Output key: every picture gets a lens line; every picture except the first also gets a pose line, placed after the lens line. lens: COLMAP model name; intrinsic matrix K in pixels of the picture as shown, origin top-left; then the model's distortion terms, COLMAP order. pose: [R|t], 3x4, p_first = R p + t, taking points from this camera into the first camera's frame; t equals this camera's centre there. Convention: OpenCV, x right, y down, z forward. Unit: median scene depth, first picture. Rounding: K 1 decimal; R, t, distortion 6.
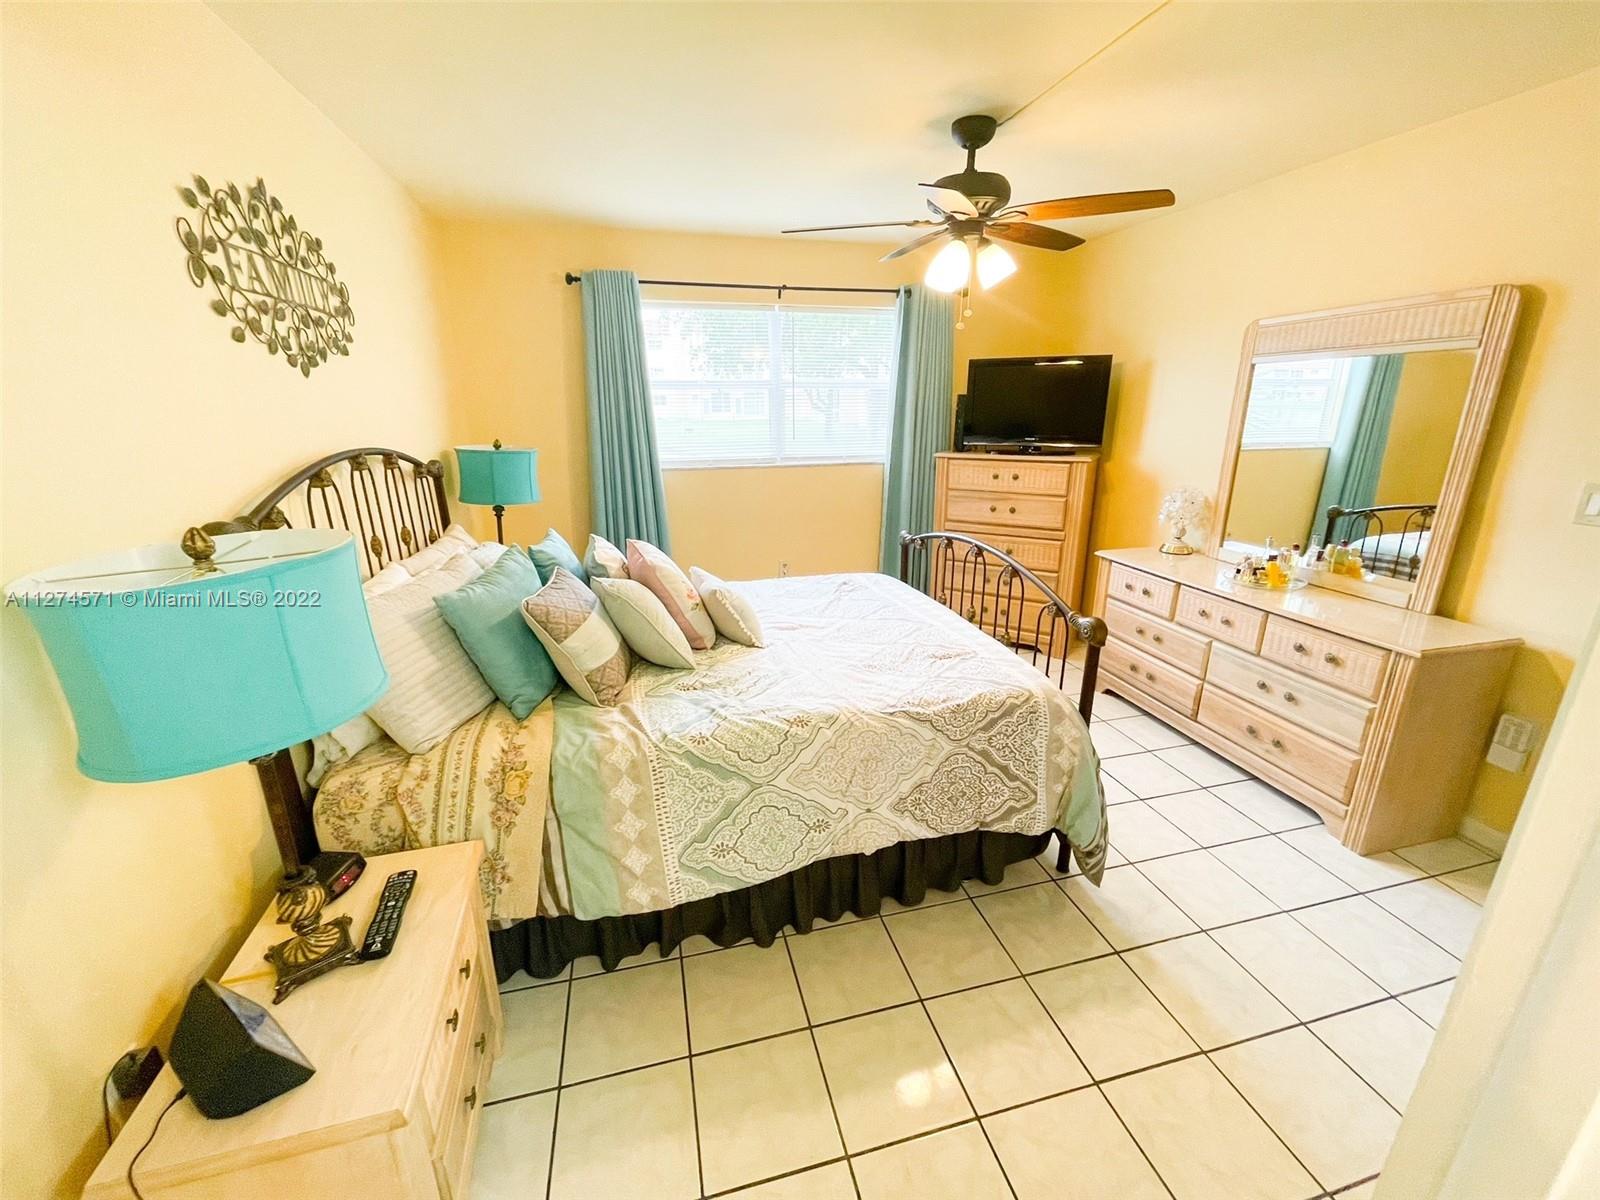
lens RADIAL K [[641.2, 0, 801.1], [0, 641.2, 600.8], [0, 0, 1]] dist [-0.008851, -0.000460]
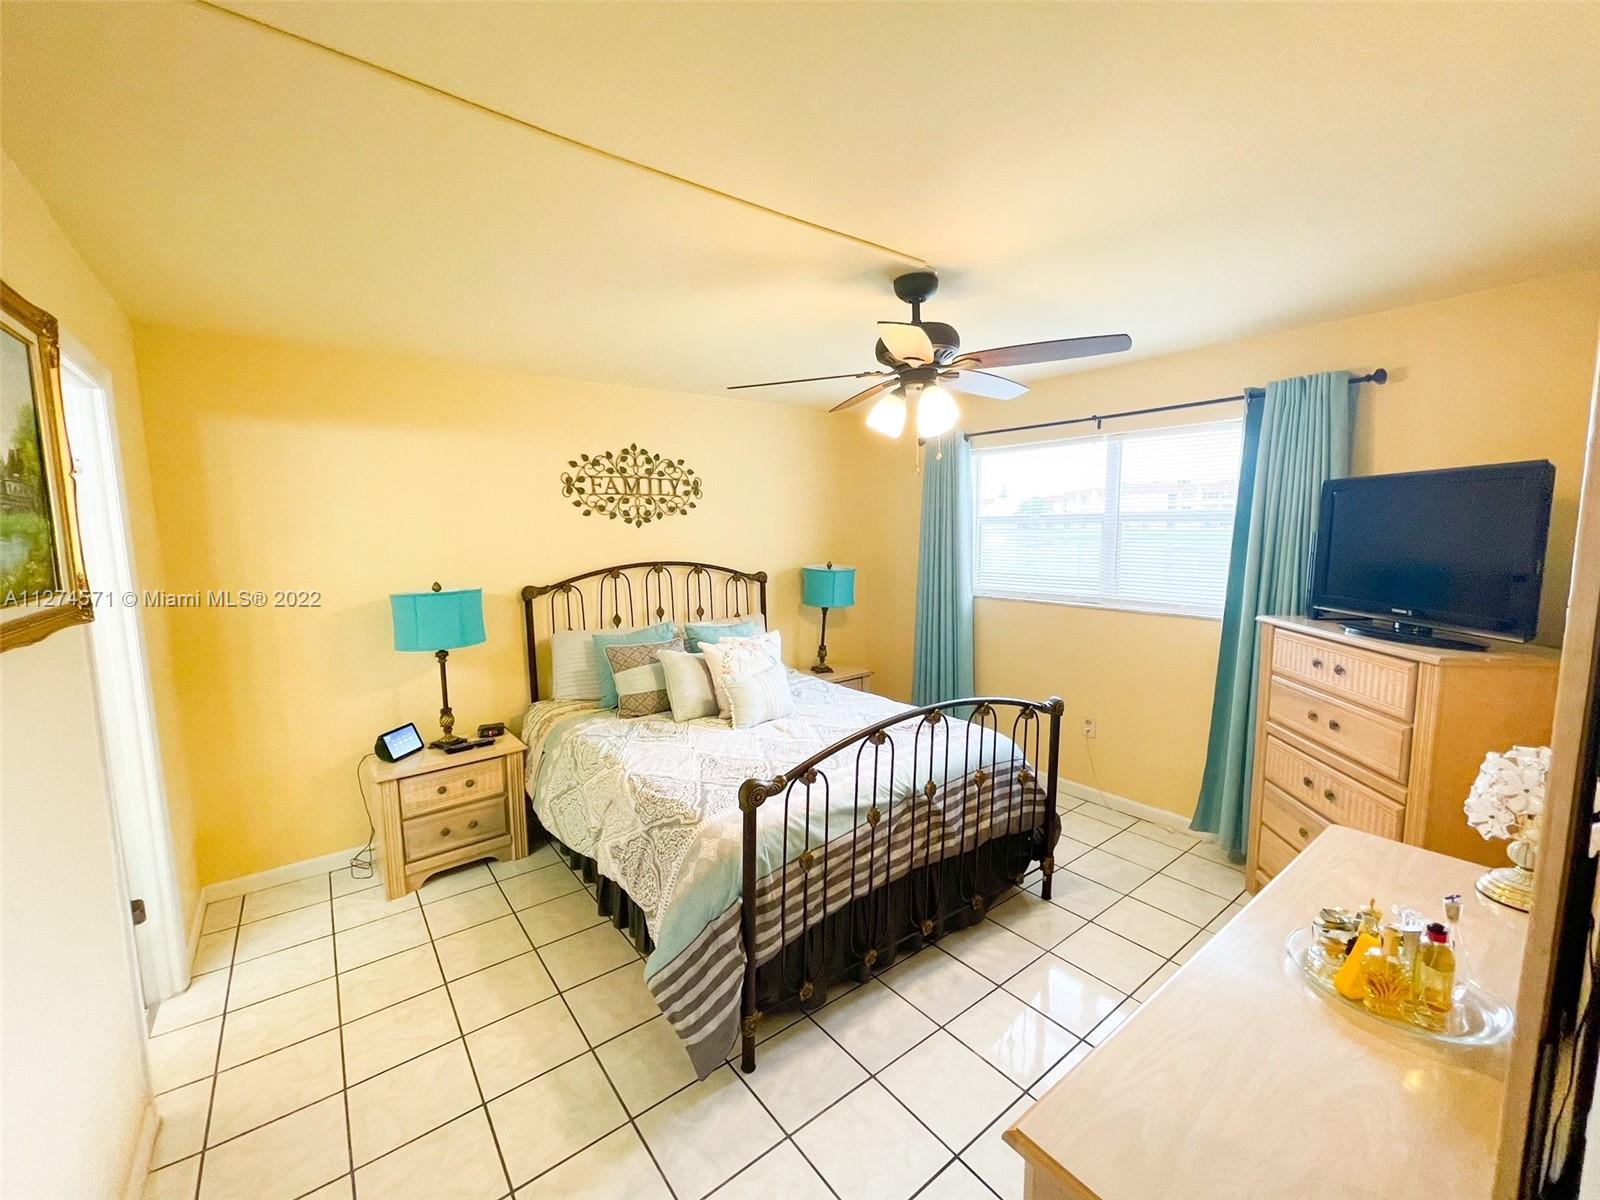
lens RADIAL K [[641.2, 0, 800.2], [0, 641.2, 601.6], [0, 0, 1]] dist [-0.008851, -0.000460]
pose [[0.399000, 0.107469, -0.910631, 1.421711], [-0.266056, 0.963953, -0.002813, -0.258491], [0.877504, 0.243402, 0.413210, 0.671581]]
